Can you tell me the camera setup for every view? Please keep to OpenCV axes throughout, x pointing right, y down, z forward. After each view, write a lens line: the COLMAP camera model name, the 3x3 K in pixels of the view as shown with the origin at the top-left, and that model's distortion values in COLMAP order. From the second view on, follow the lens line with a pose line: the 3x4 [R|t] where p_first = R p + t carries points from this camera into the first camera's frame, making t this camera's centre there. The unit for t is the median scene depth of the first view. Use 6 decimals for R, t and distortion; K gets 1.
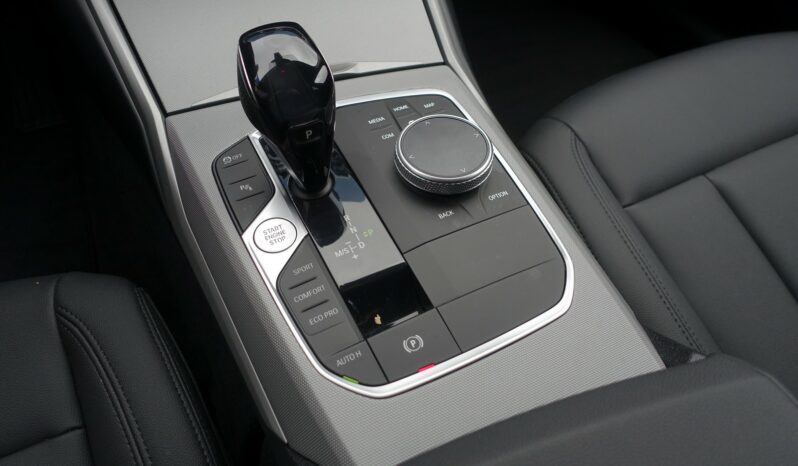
lens RADIAL K [[560.2, 0, 399.0], [0, 560.2, 233.0], [0, 0, 1]] dist [-0.000590, 0.001830]
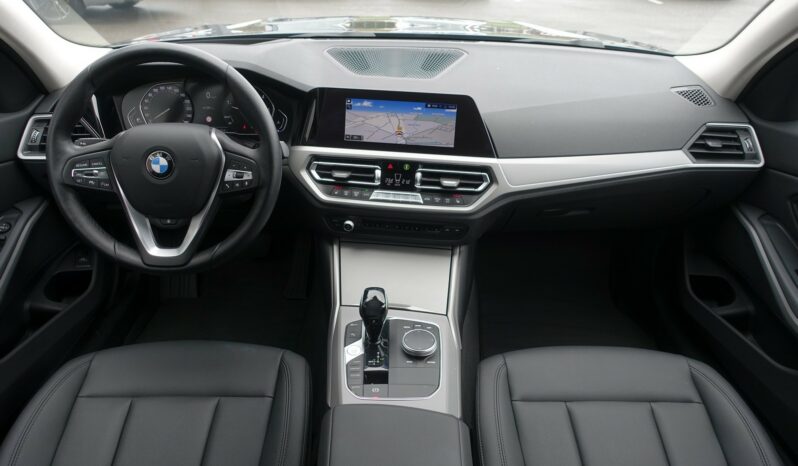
lens RADIAL K [[560.2, 0, 399.0], [0, 560.2, 233.0], [0, 0, 1]] dist [-0.000590, 0.001830]
pose [[0.902782, 0.210056, -0.375314, 0.954343], [-0.341956, 0.879822, -0.330122, 0.345170], [0.260865, 0.426369, 0.866117, -1.748041]]
